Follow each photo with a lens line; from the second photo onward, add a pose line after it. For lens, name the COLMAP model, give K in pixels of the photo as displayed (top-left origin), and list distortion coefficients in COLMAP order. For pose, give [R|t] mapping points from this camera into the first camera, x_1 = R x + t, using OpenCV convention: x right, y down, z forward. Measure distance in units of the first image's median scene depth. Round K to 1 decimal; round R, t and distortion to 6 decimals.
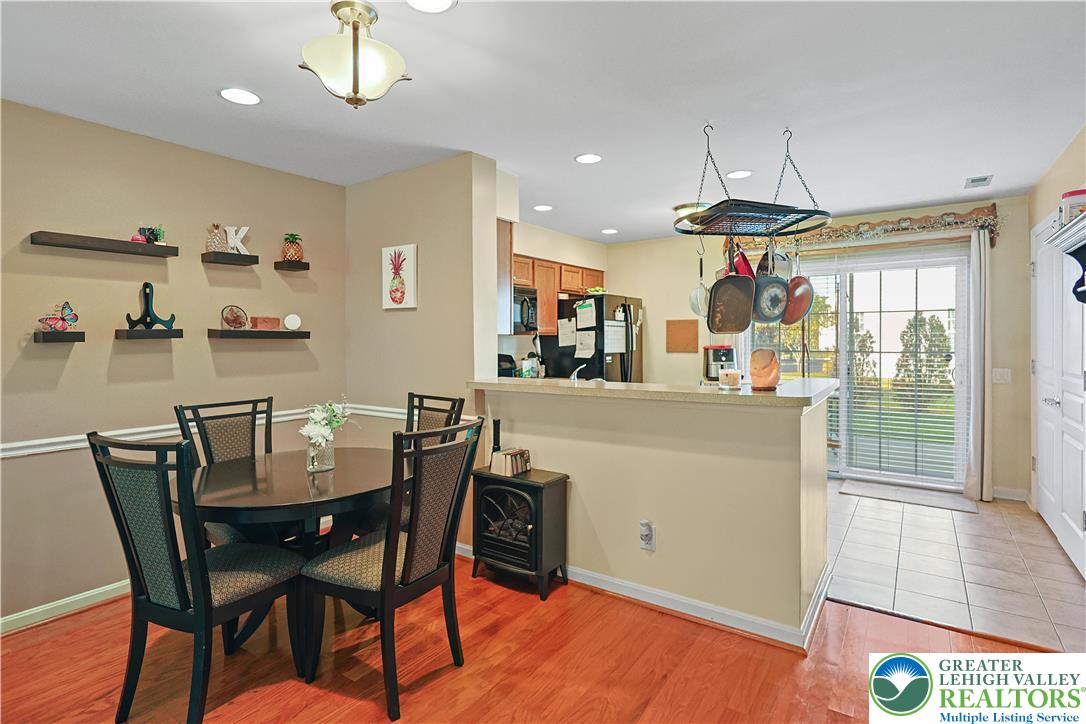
lens RADIAL K [[534.5, 0, 541.7], [0, 534.5, 349.3], [0, 0, 1]] dist [-0.000363, -0.000005]
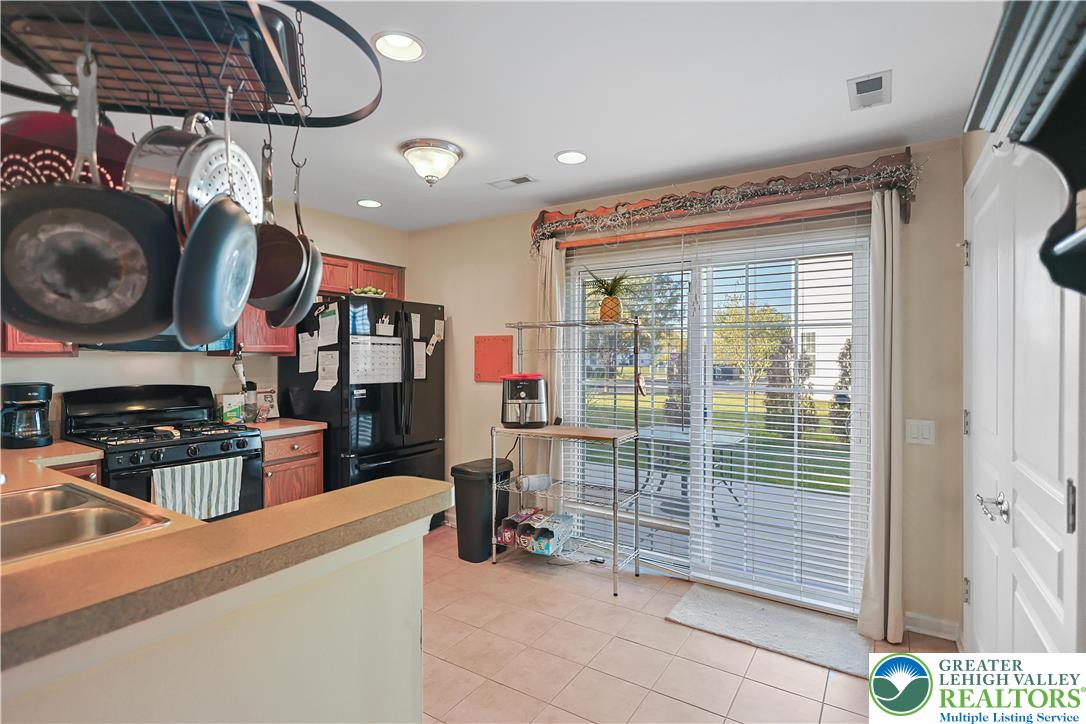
lens RADIAL K [[527.6, 0, 543.0], [0, 527.6, 362.0], [0, 0, 1]] dist [-0.000053, -0.000223]
pose [[0.999227, 0.008626, 0.038349, 0.441351], [-0.008374, 0.999942, -0.006724, -0.024449], [-0.038405, 0.006397, 0.999242, 0.448985]]
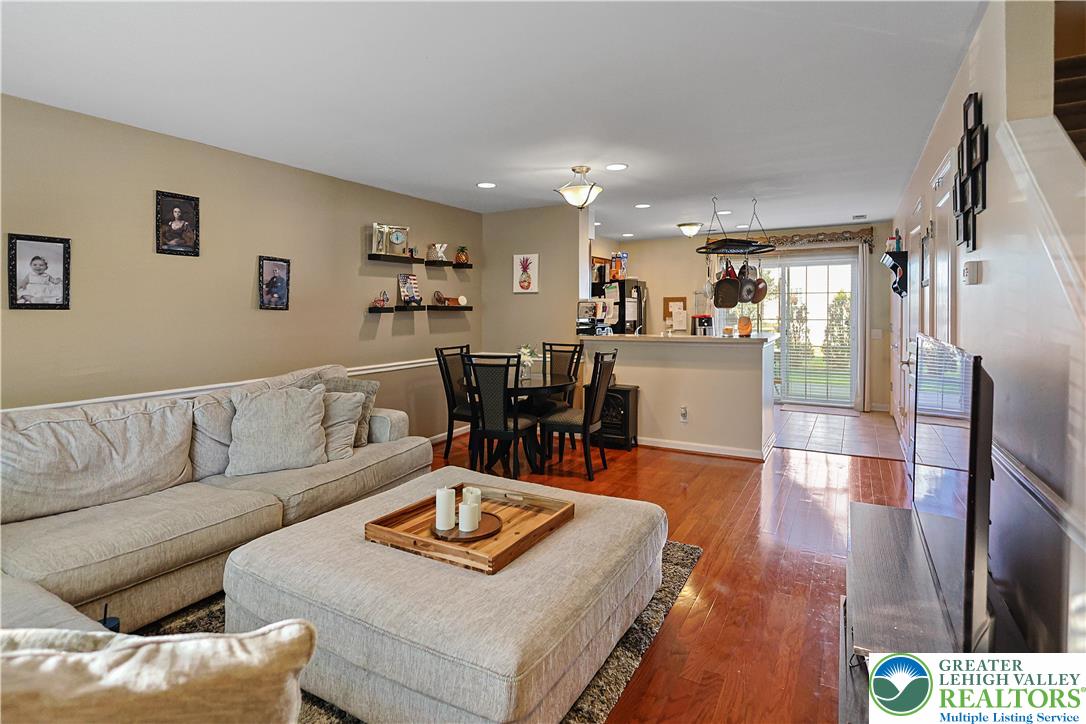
lens RADIAL K [[526.3, 0, 560.0], [0, 526.3, 324.9], [0, 0, 1]] dist [-0.000086, -0.000025]
pose [[0.994021, -0.002950, 0.109152, -0.281180], [0.001982, 0.999958, 0.008977, 0.007560], [-0.109174, -0.008707, 0.993984, -0.511282]]
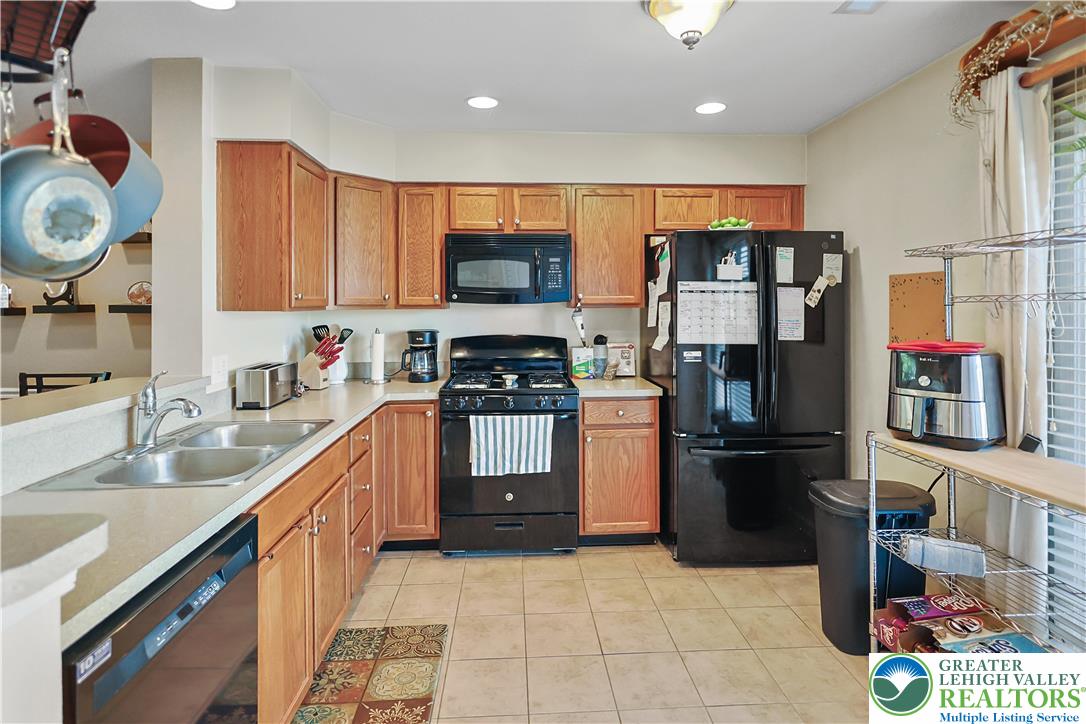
lens RADIAL K [[546.2, 0, 543.7], [0, 546.2, 307.2], [0, 0, 1]] dist [-0.001043, -0.000160]
pose [[0.622494, 0.008062, -0.782583, 0.602941], [-0.017707, 0.999836, -0.003784, -0.032491], [0.782425, 0.016213, 0.622534, 0.750442]]
